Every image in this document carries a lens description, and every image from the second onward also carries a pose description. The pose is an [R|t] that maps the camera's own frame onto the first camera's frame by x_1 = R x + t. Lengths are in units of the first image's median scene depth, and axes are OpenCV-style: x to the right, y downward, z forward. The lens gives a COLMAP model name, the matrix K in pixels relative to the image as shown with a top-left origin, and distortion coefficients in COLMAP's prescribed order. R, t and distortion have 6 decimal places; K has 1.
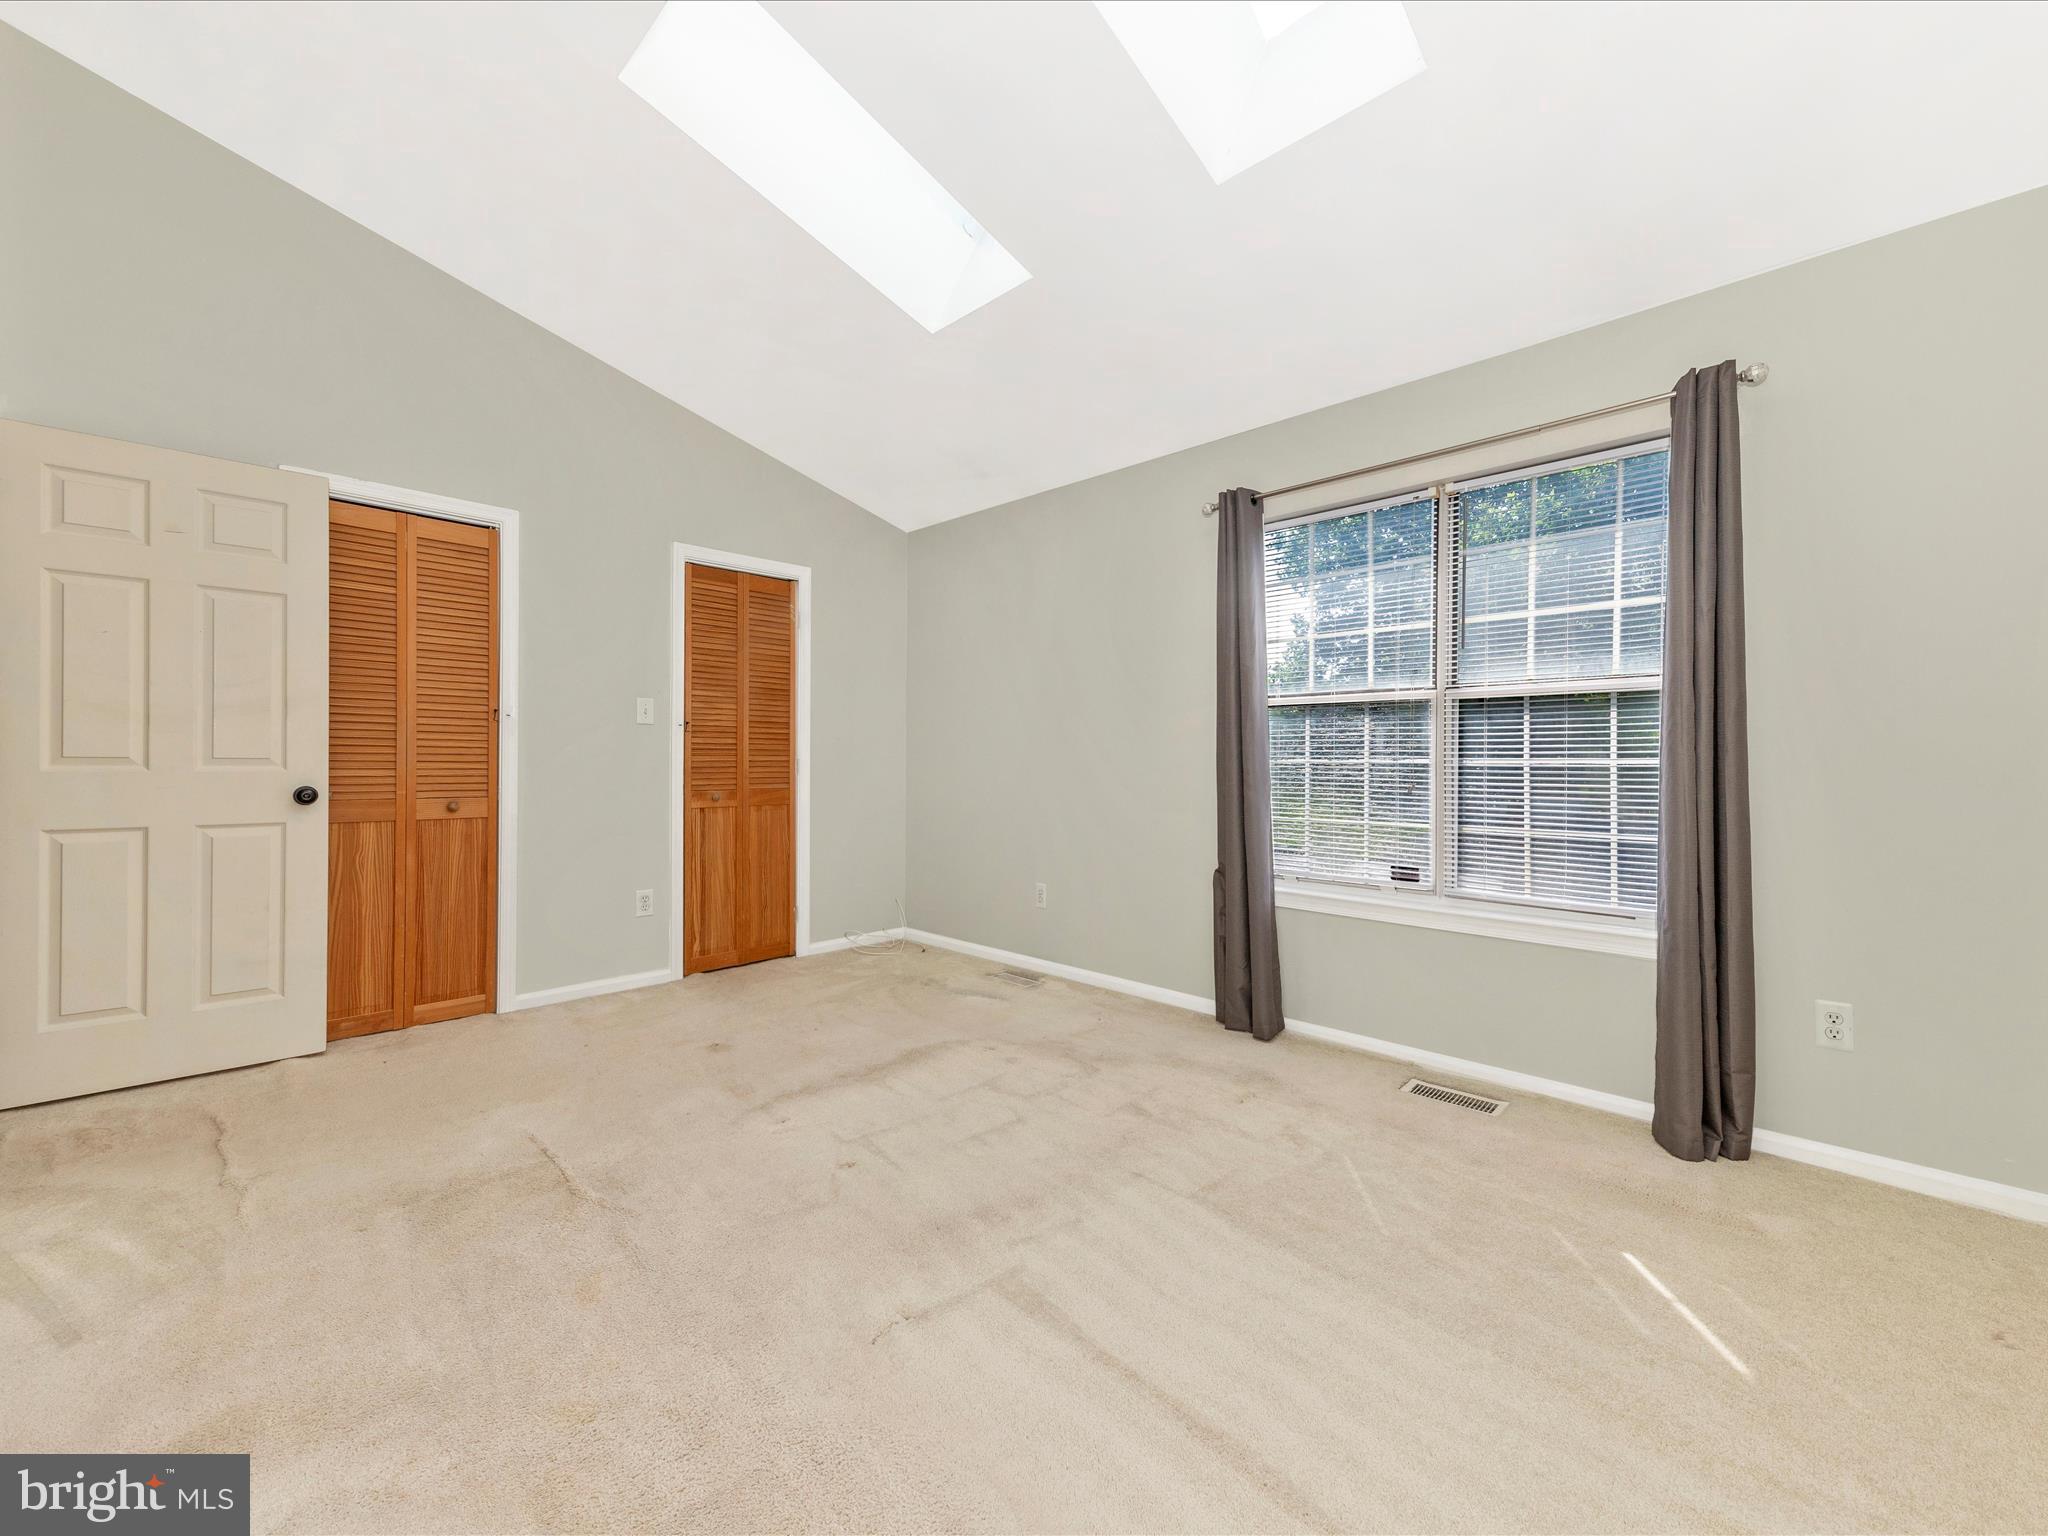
lens RADIAL K [[835.0, 0, 1024.0], [0, 835.0, 768.0], [0, 0, 1]] dist [0.000937, -0.000096]
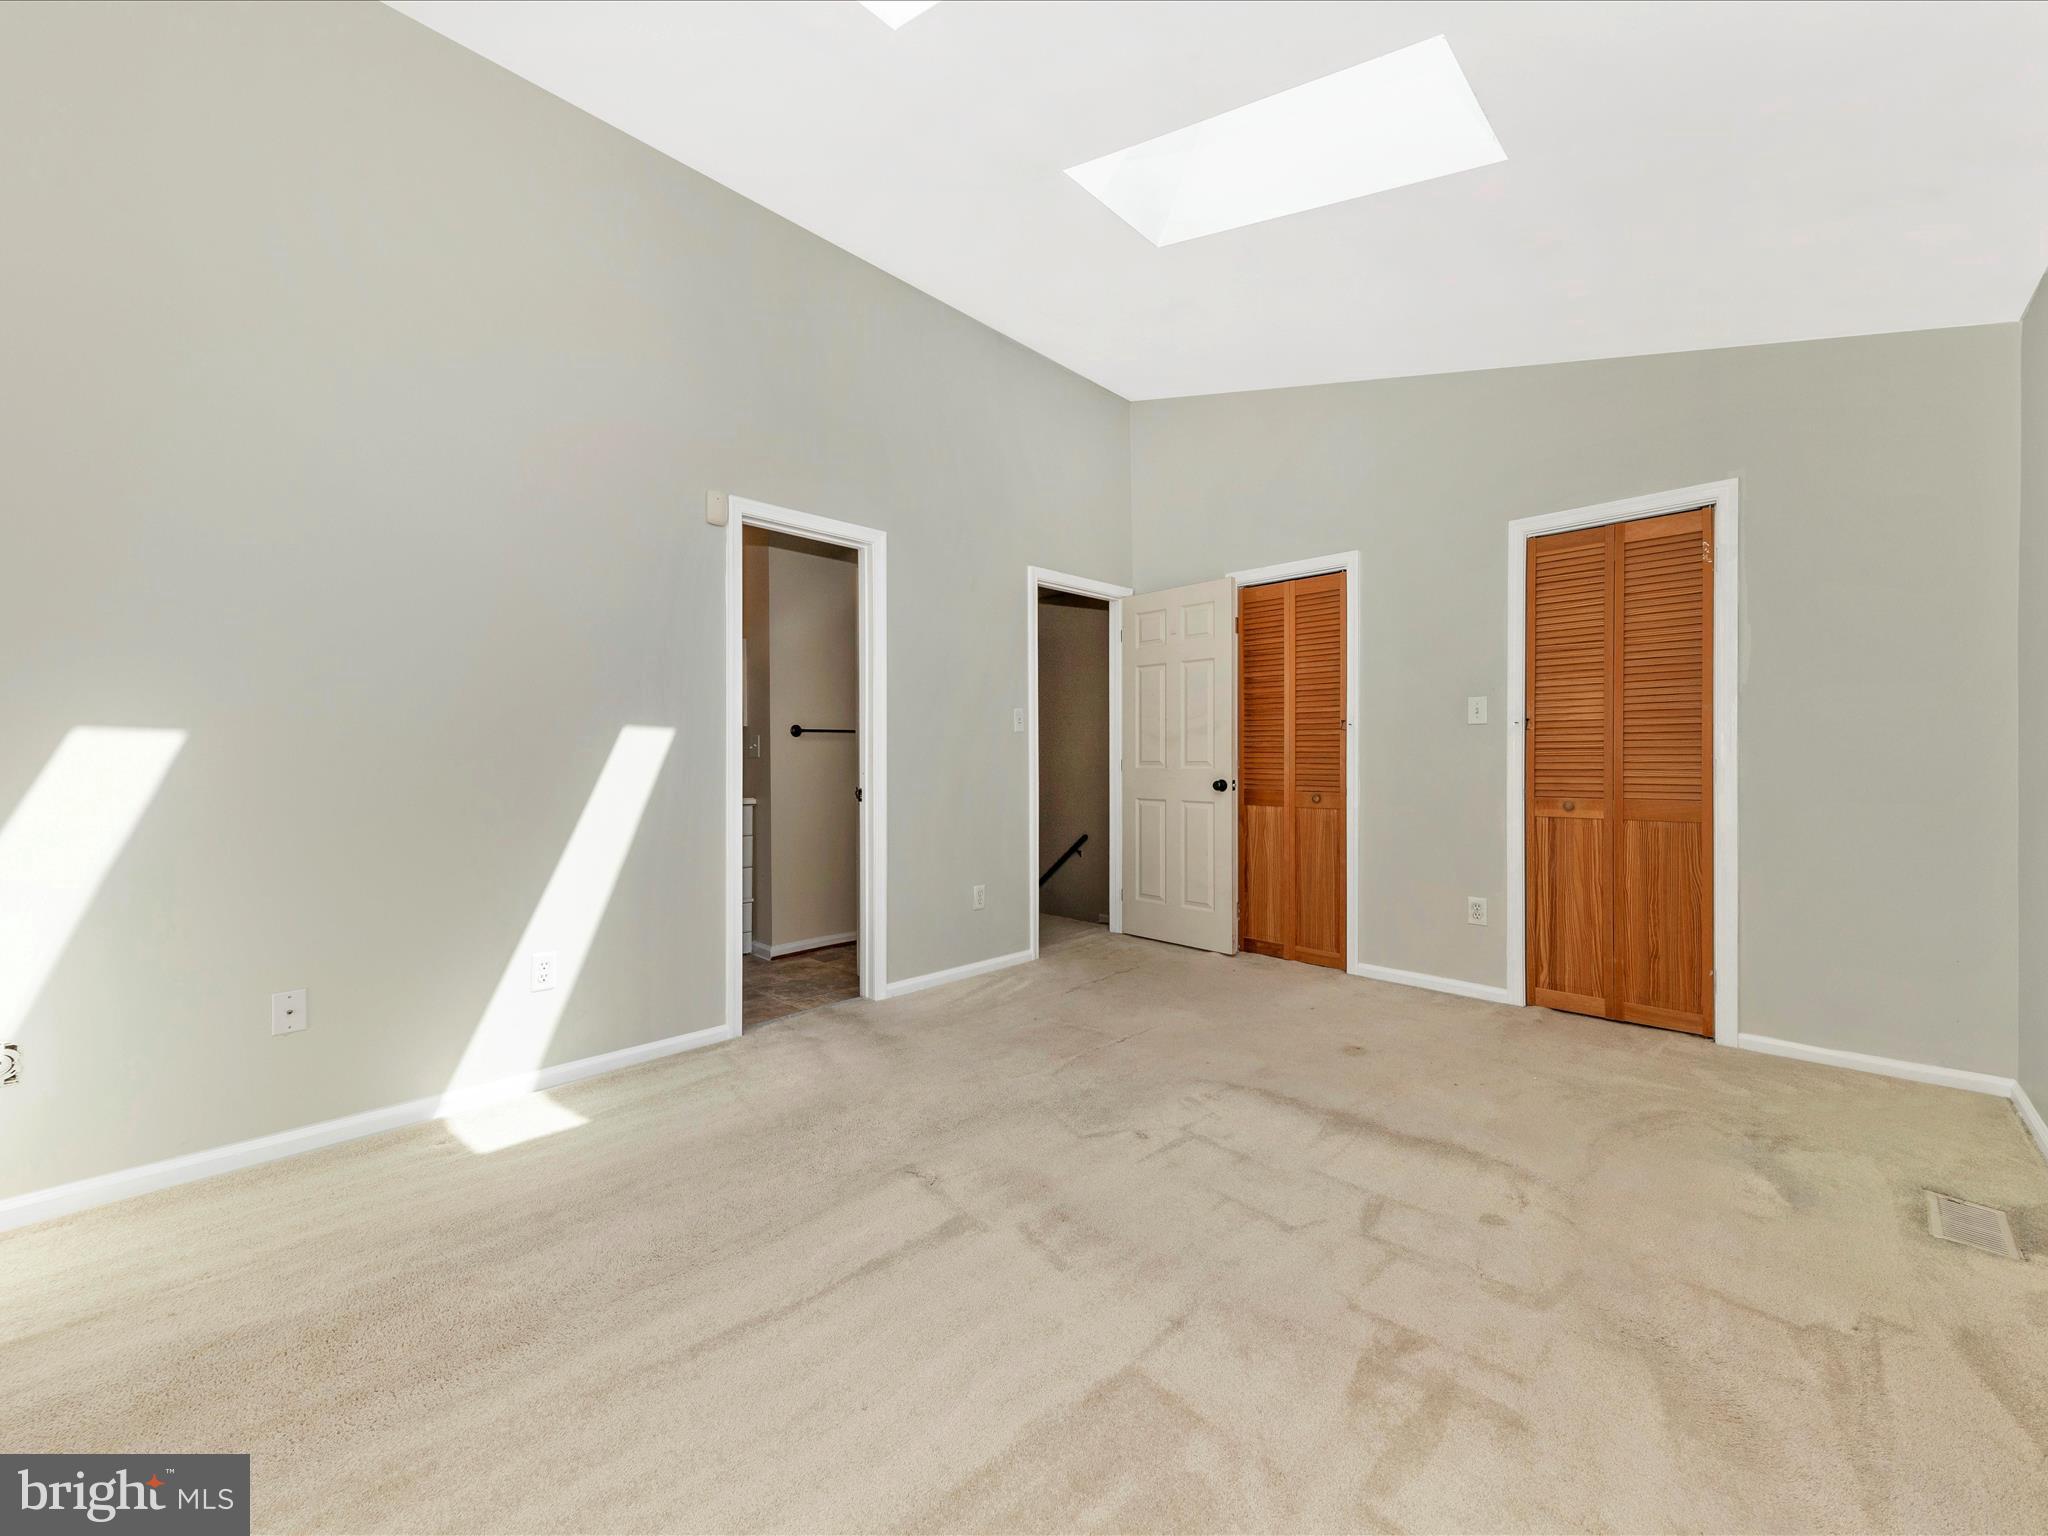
lens RADIAL K [[803.2, 0, 1018.6], [0, 803.2, 768.3], [0, 0, 1]] dist [0.020148, -0.005419]
pose [[-0.011249, 0.005302, -0.999923, 0.577523], [-0.008153, 0.999952, 0.005394, -0.003041], [0.999903, 0.008213, -0.011205, 0.586747]]
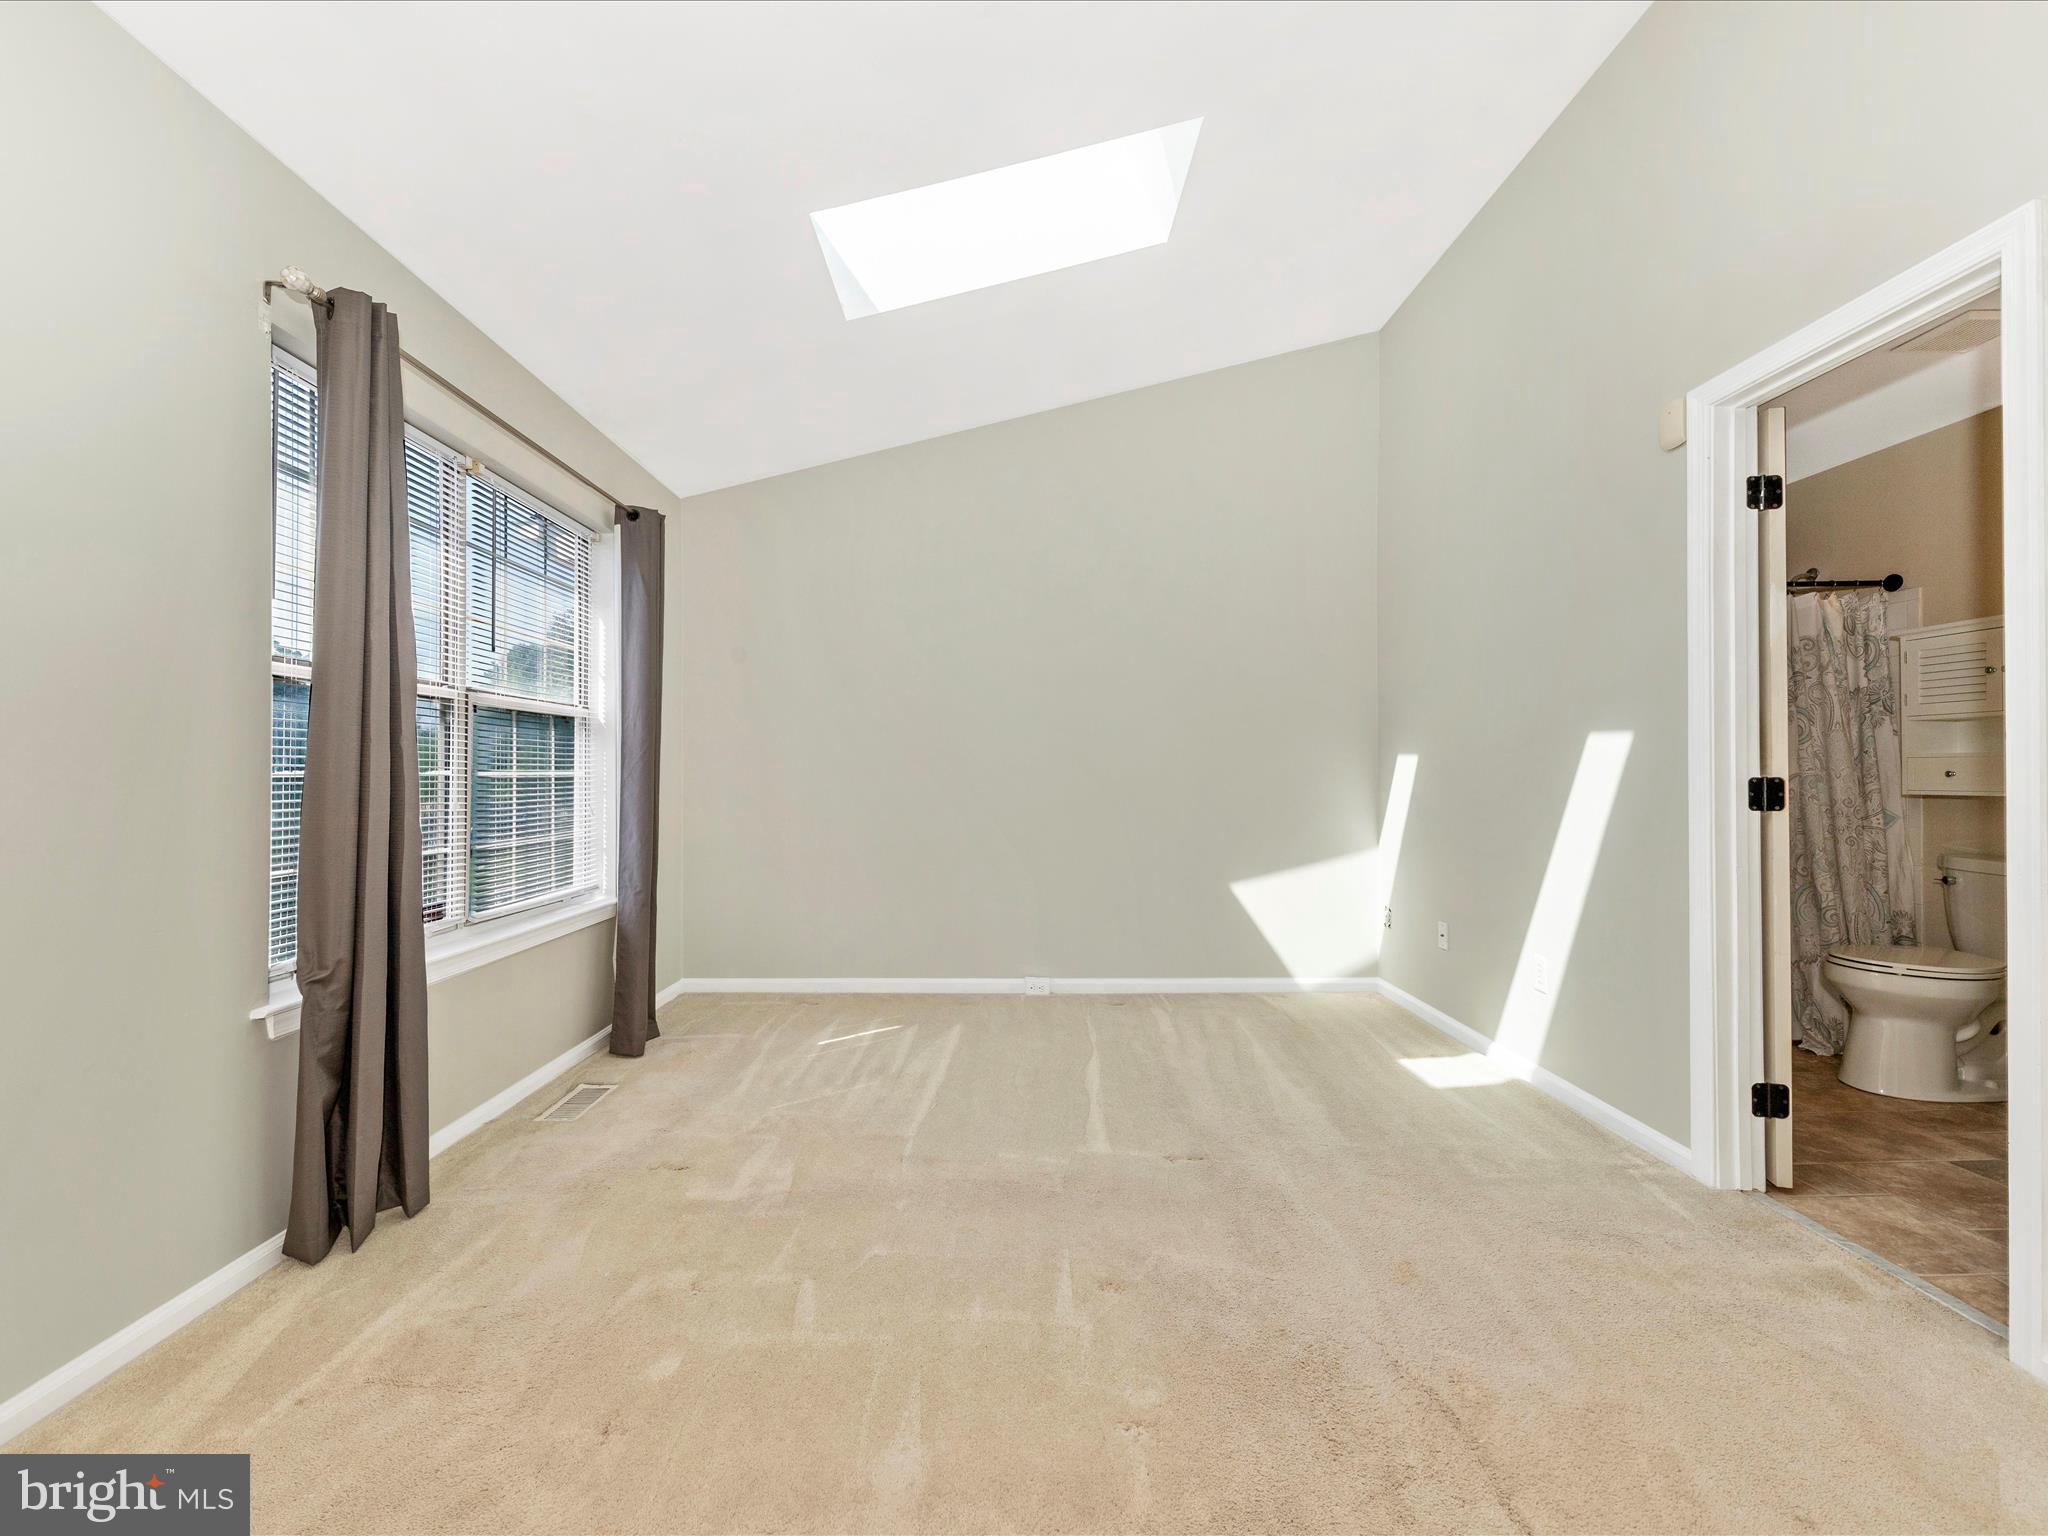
lens RADIAL K [[800.1, 0, 1024.0], [0, 800.1, 768.0], [0, 0, 1]] dist [0.000997, -0.000423]
pose [[-0.708371, 0.000928, 0.705840, -0.475865], [0.004289, 0.999986, 0.002989, -0.012292], [-0.705827, 0.005145, -0.708365, 1.099355]]
